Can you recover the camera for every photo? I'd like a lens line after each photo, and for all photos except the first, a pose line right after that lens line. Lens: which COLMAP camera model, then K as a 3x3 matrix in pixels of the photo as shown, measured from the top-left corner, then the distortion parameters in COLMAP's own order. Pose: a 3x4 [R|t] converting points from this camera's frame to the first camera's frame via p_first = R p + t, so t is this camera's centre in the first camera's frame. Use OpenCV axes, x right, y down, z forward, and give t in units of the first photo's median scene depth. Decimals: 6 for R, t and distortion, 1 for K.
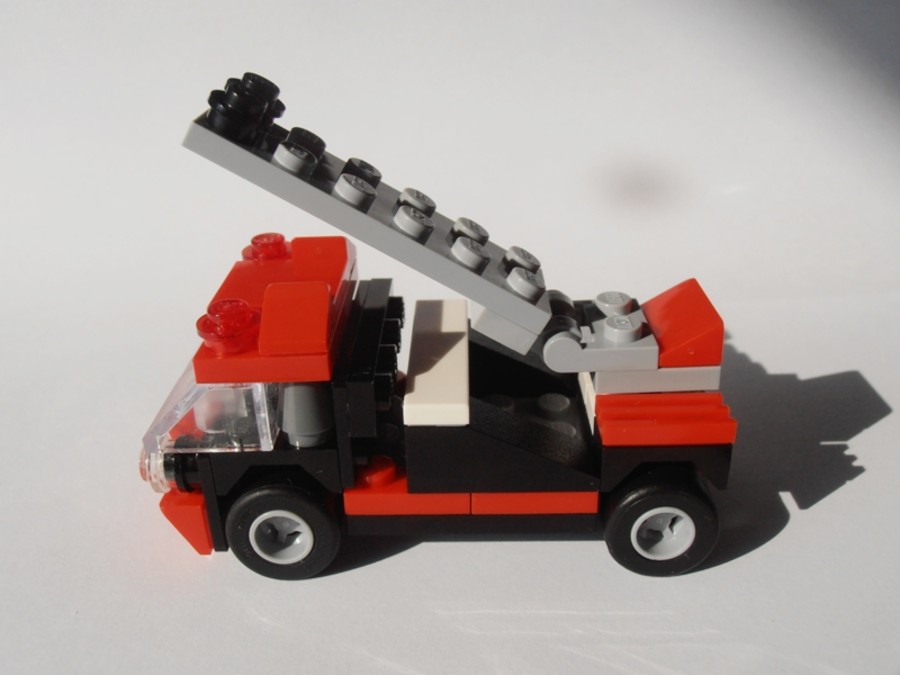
lens RADIAL K [[885.5, 0, 446.8], [0, 885.5, 338.5], [0, 0, 1]] dist [-0.051823, 0.000000]
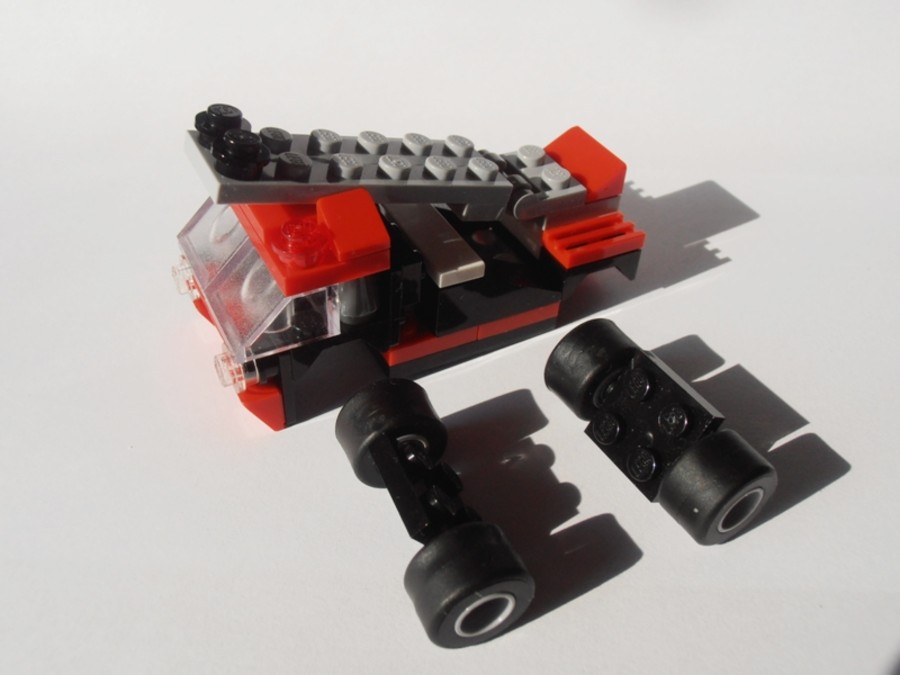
lens RADIAL K [[885.5, 0, 450.8], [0, 885.5, 339.0], [0, 0, 1]] dist [-0.051823, 0.000000]
pose [[0.874597, -0.253344, 0.413396, -0.551723], [0.125367, 0.941796, 0.311934, -0.218943], [-0.468361, -0.220991, 0.855454, -0.108757]]
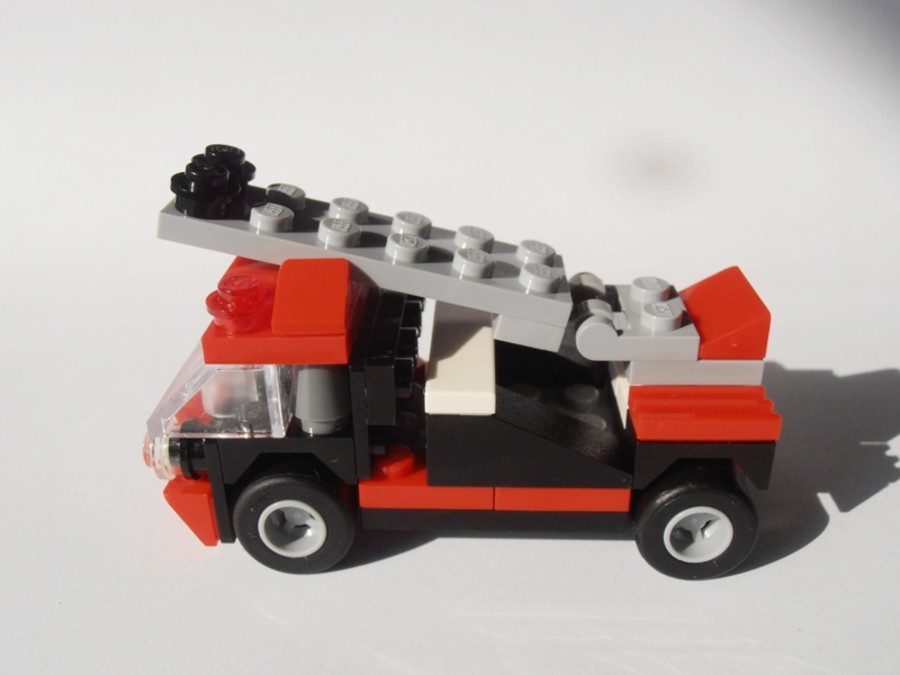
lens RADIAL K [[885.5, 0, 448.6], [0, 885.5, 339.8], [0, 0, 1]] dist [-0.051823, 0.000000]
pose [[0.999726, 0.021249, -0.009800, -0.015474], [-0.021152, 0.999727, 0.009878, 0.010057], [0.010007, -0.009668, 0.999903, 0.061991]]
